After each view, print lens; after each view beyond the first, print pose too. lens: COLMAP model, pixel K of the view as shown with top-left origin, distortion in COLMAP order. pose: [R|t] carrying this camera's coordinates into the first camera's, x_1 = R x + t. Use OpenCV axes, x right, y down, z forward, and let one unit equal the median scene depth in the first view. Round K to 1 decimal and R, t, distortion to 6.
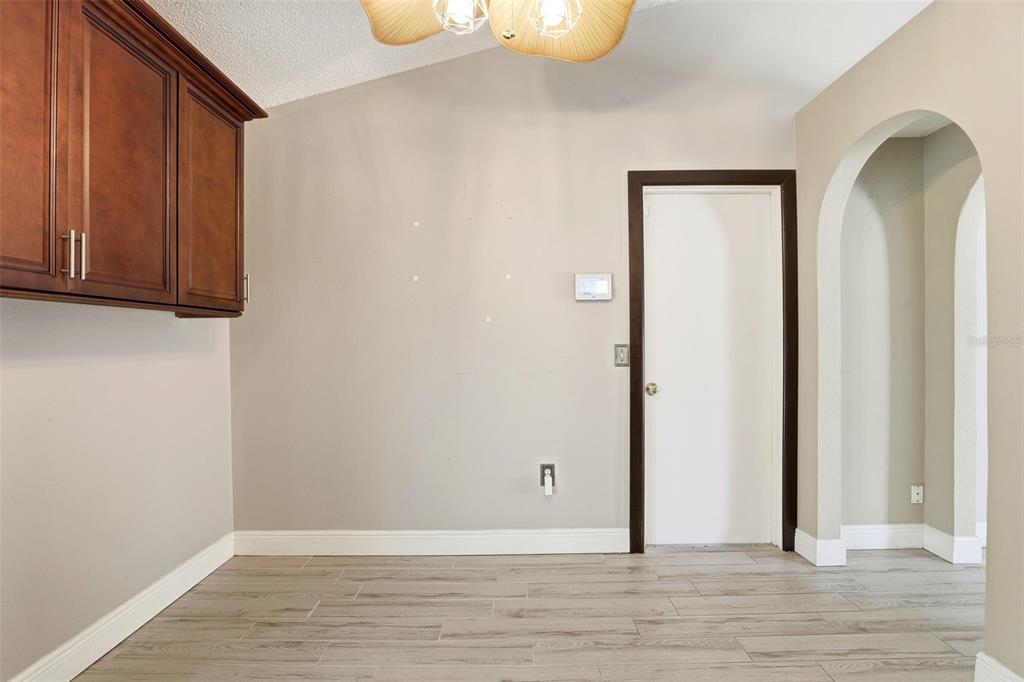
lens RADIAL K [[471.9, 0, 508.6], [0, 471.9, 343.6], [0, 0, 1]] dist [-0.034706, 0.006252]
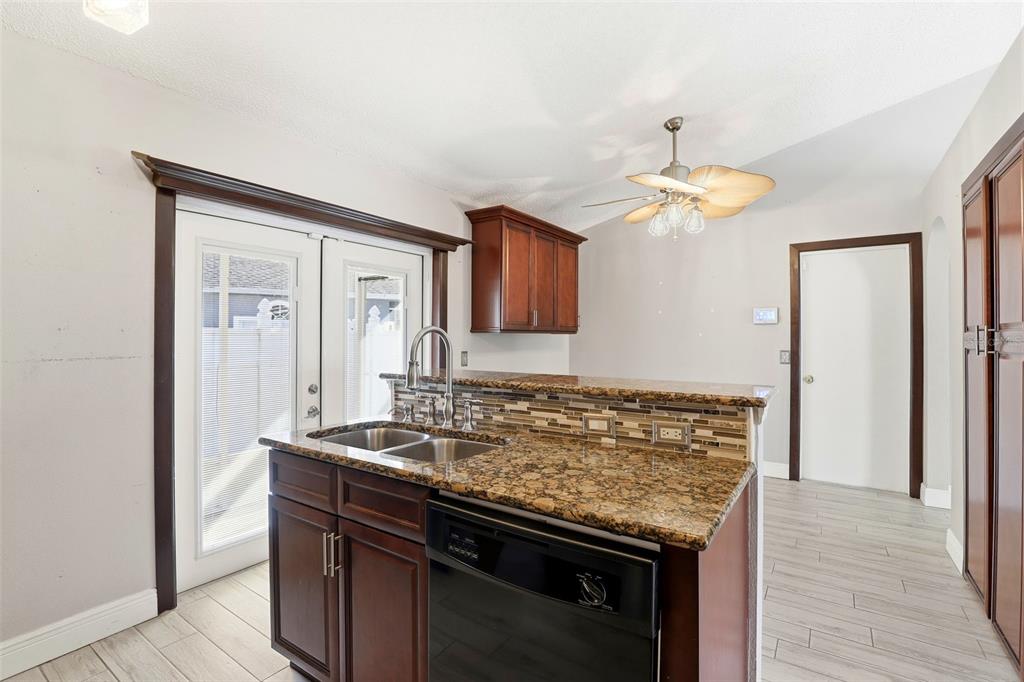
lens RADIAL K [[471.9, 0, 518.9], [0, 471.9, 340.7], [0, 0, 1]] dist [-0.034706, 0.006252]
pose [[0.835457, 0.014369, -0.549368, 0.362752], [-0.011886, 0.999897, 0.008077, -0.034609], [0.549428, -0.000219, 0.835541, -0.868086]]
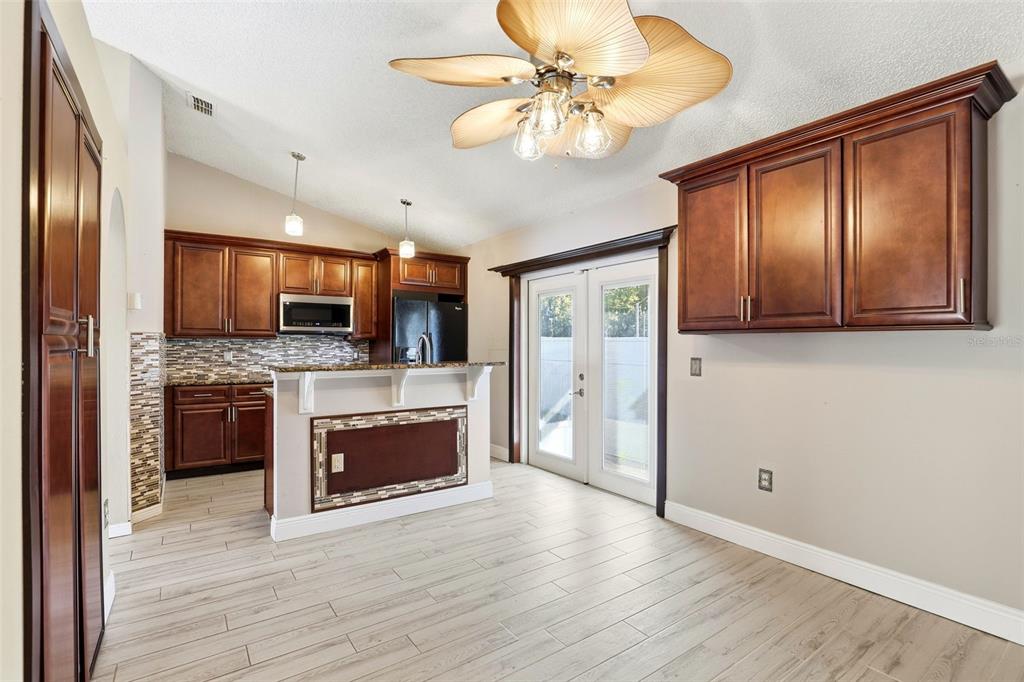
lens RADIAL K [[471.9, 0, 513.1], [0, 471.9, 350.6], [0, 0, 1]] dist [-0.034706, 0.006252]
pose [[-0.801389, 0.012745, -0.598007, 0.517331], [-0.001281, 0.999734, 0.023024, -0.033128], [0.598142, 0.019217, -0.801160, 1.040208]]
